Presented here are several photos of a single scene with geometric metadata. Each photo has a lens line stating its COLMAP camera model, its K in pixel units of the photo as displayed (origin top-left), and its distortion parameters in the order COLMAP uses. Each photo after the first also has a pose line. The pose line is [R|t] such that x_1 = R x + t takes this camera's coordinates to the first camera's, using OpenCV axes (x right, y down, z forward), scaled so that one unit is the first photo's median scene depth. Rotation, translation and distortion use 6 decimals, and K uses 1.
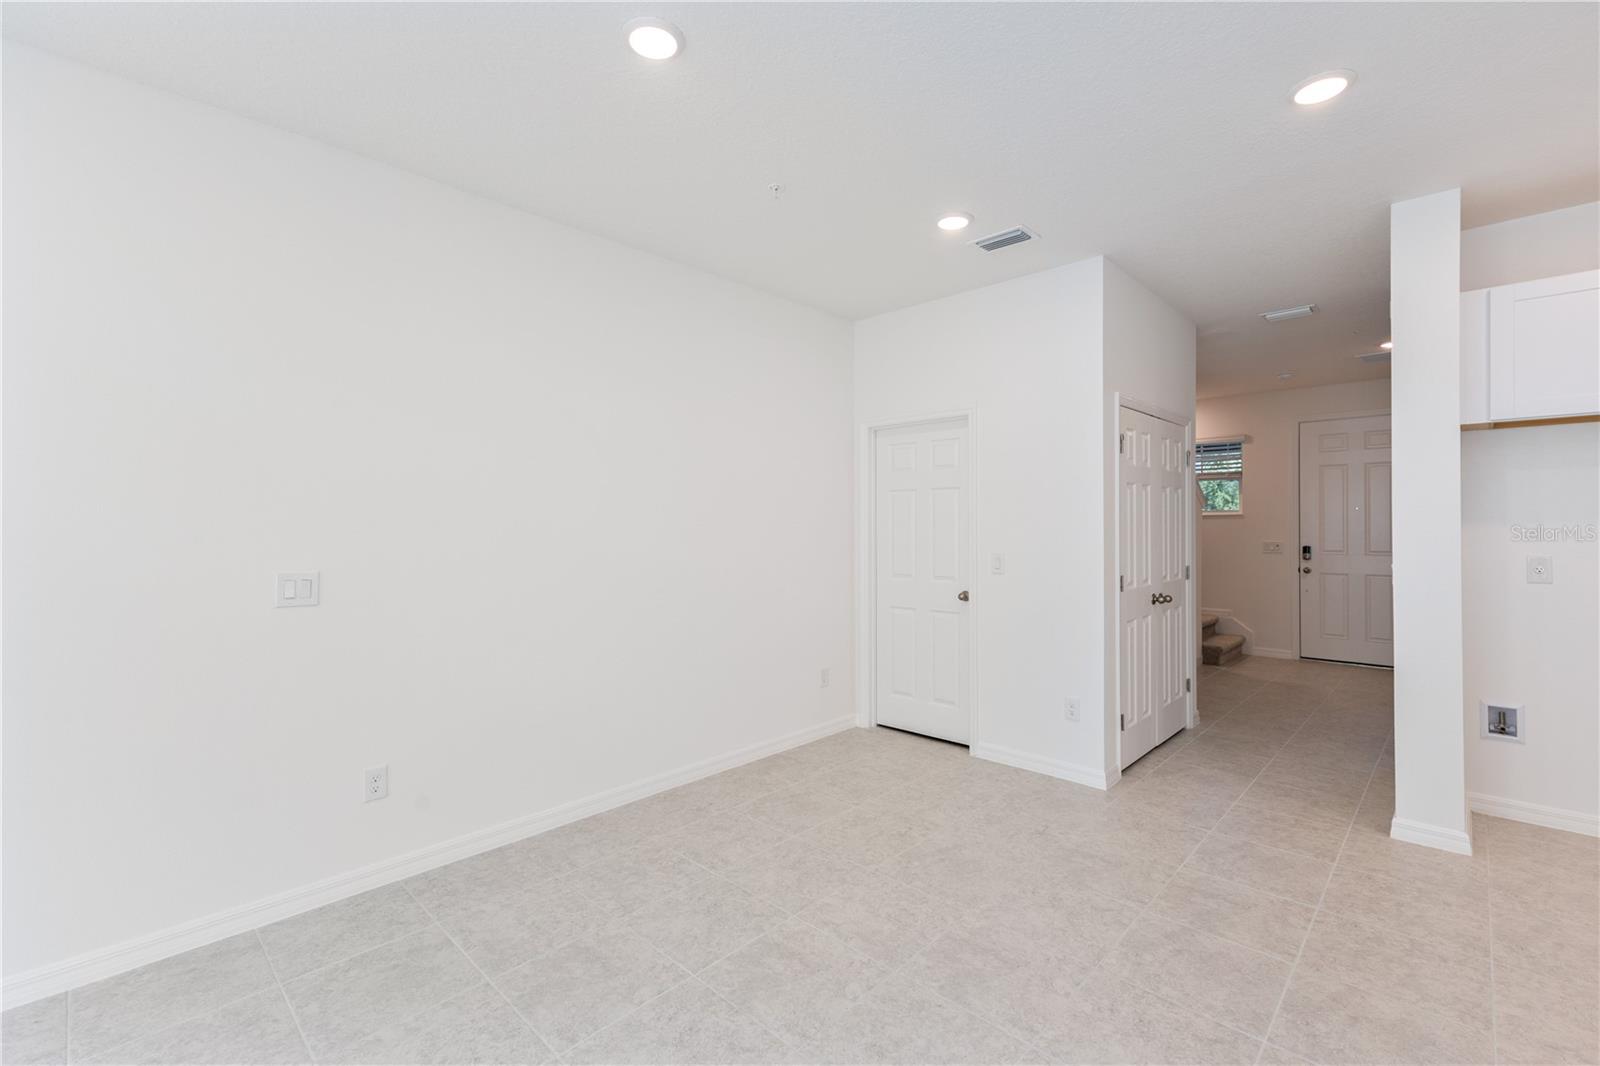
lens RADIAL K [[694.8, 0, 755.5], [0, 694.8, 530.5], [0, 0, 1]] dist [0.009359, -0.001694]
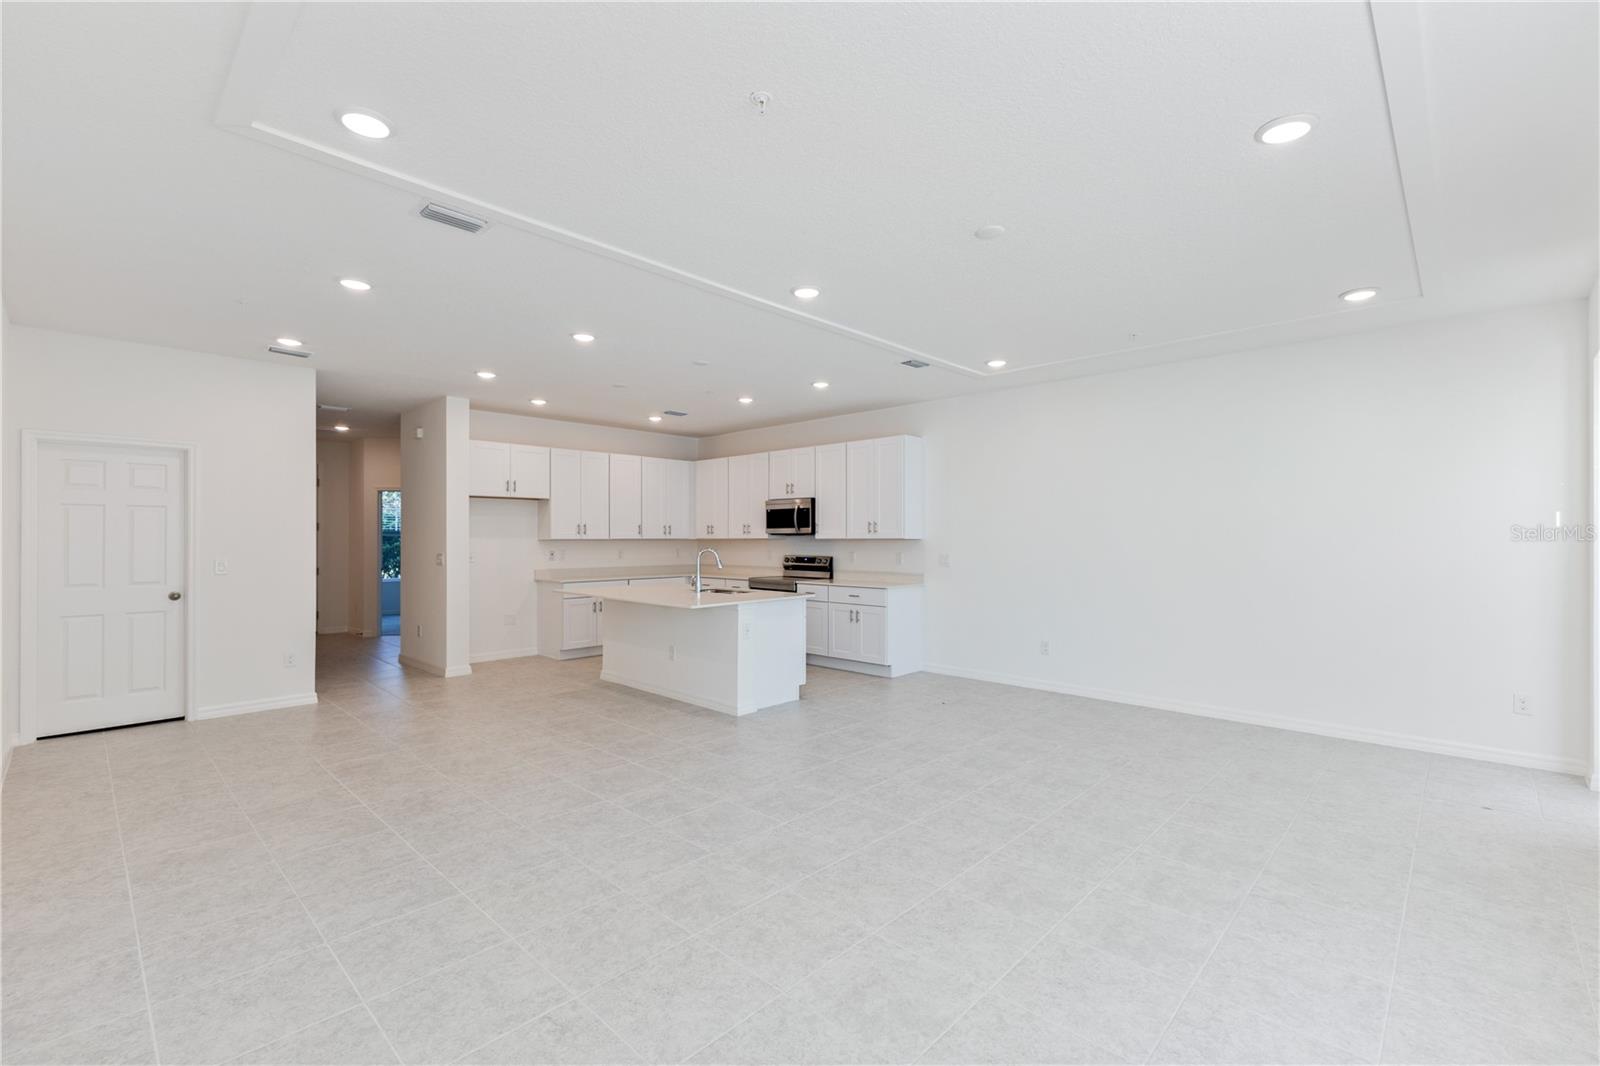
lens RADIAL K [[694.8, 0, 796.0], [0, 694.8, 533.5], [0, 0, 1]] dist [0.009359, -0.001694]
pose [[0.000010, 0.013785, 0.999905, -1.438173], [0.013967, 0.999807, -0.013783, 0.026266], [-0.999902, 0.013966, -0.000183, -0.134631]]
